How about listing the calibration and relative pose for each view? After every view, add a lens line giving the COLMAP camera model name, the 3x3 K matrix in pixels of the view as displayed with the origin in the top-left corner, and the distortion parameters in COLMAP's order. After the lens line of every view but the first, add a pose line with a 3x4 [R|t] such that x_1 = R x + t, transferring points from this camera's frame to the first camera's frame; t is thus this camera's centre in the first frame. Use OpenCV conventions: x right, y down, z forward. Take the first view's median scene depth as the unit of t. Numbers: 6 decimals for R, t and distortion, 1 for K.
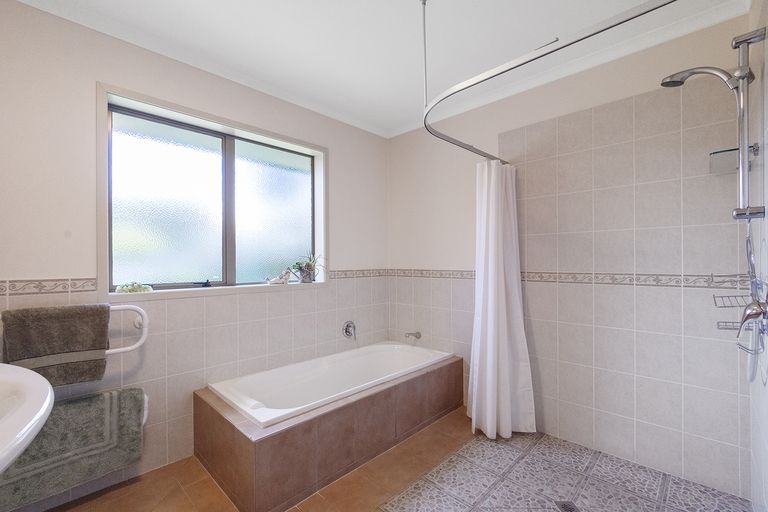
lens RADIAL K [[332.9, 0, 382.3], [0, 332.9, 260.3], [0, 0, 1]] dist [-0.000784, -0.000247]
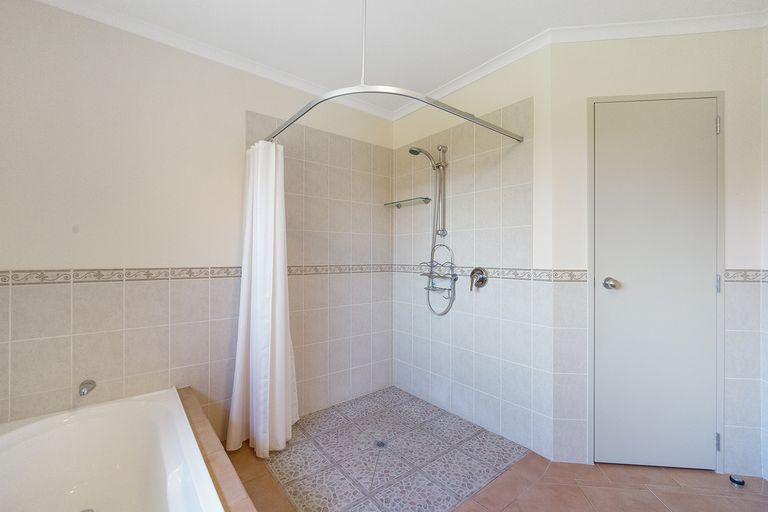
lens RADIAL K [[332.9, 0, 382.8], [0, 332.9, 255.3], [0, 0, 1]] dist [-0.000784, -0.000247]
pose [[0.119049, 0.007319, 0.992861, -0.559310], [-0.006380, 0.999958, -0.006607, 0.007430], [-0.992868, -0.005547, 0.119091, 0.631263]]
